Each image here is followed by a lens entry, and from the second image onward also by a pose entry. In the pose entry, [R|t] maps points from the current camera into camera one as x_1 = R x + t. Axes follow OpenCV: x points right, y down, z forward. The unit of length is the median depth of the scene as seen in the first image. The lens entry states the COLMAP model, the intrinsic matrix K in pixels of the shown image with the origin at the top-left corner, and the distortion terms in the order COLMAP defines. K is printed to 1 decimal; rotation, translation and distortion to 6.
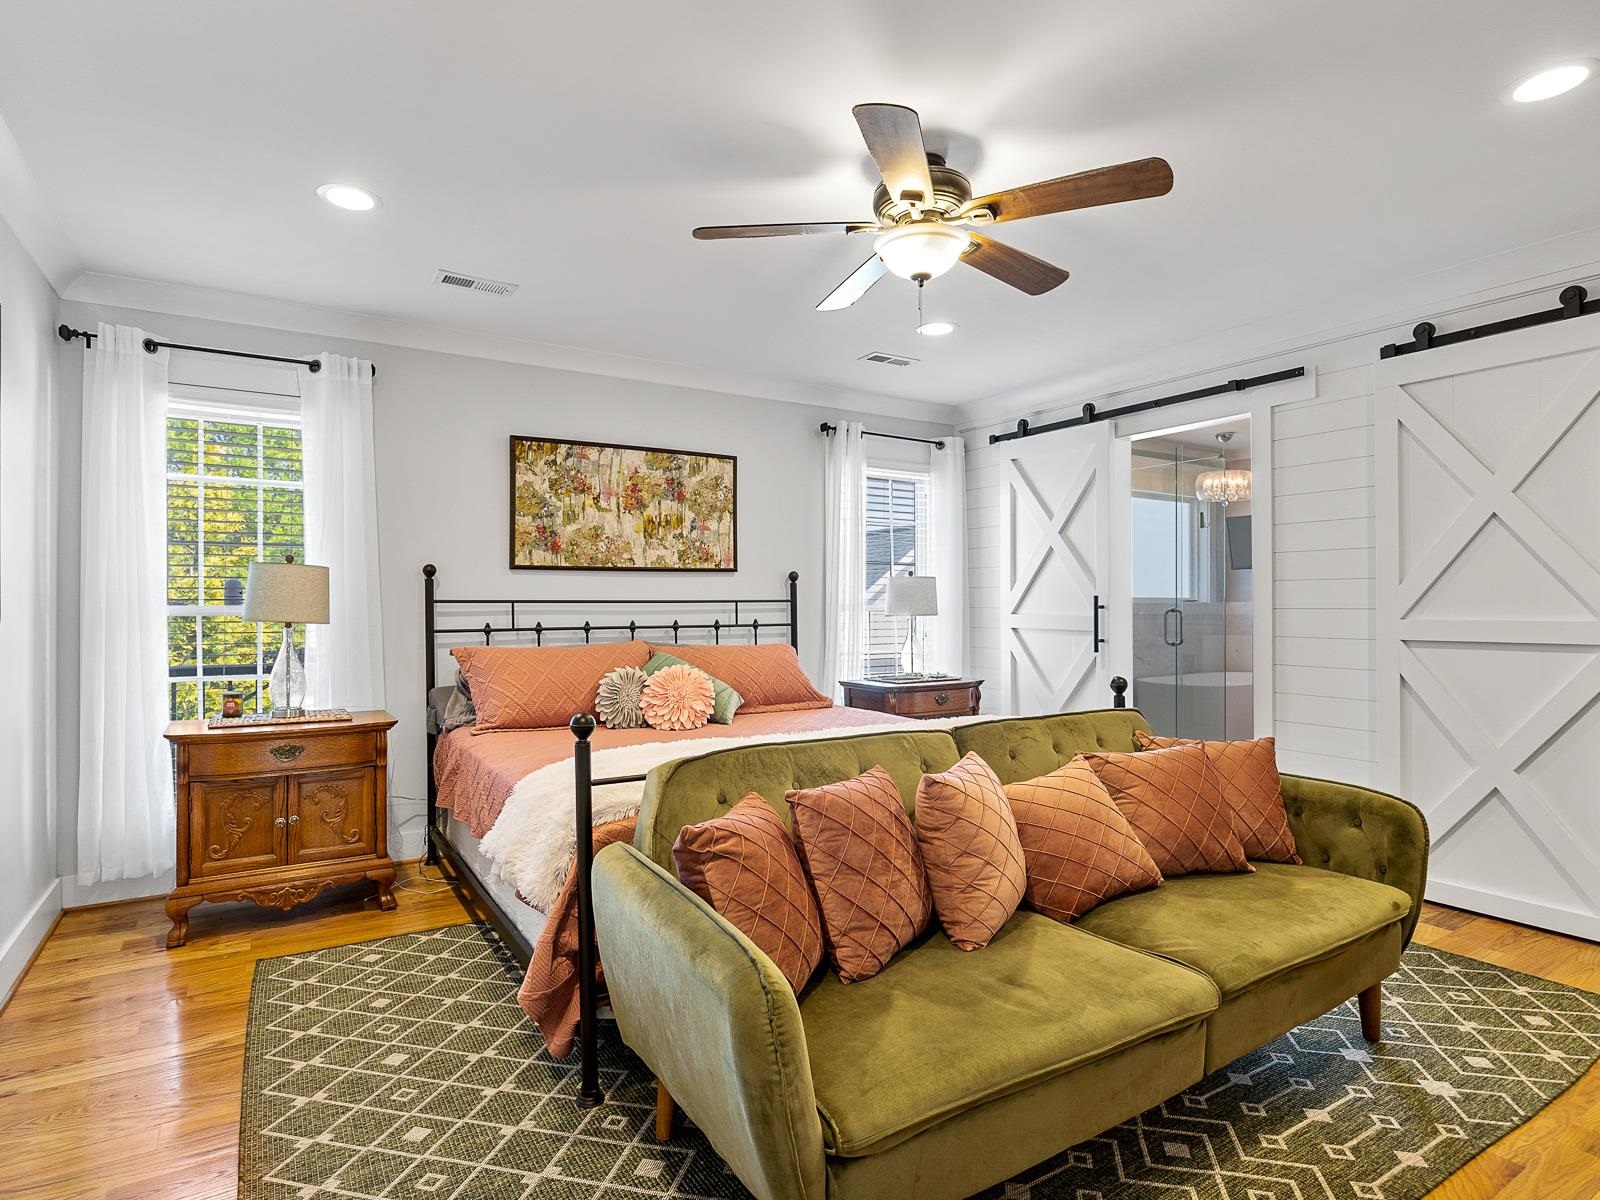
lens RADIAL K [[865.8, 0, 799.6], [0, 865.8, 601.6], [0, 0, 1]] dist [-0.004203, -0.000258]
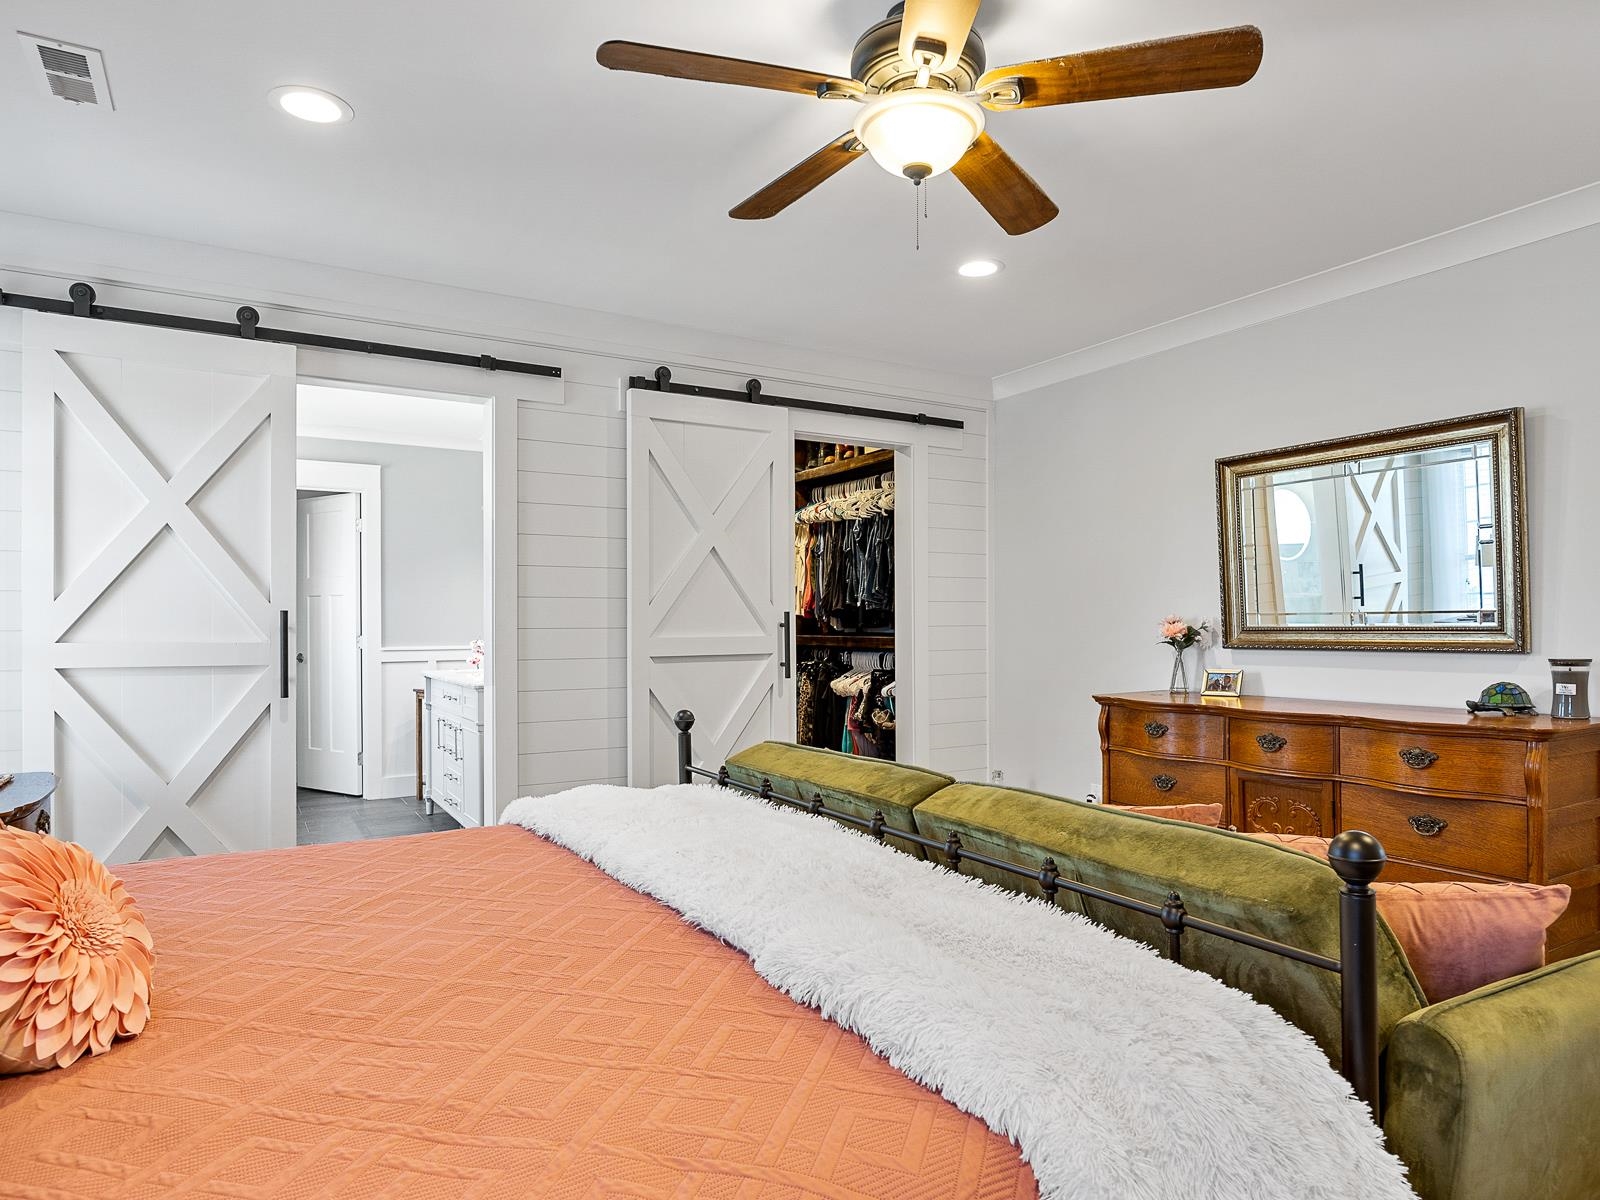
lens RADIAL K [[972.7, 0, 798.9], [0, 972.7, 605.2], [0, 0, 1]] dist [0.010558, 0.002187]
pose [[0.028001, 0.019973, 0.999408, -0.378392], [-0.000933, 0.999800, -0.019954, 0.003744], [-0.999607, -0.000374, 0.028014, 0.594722]]
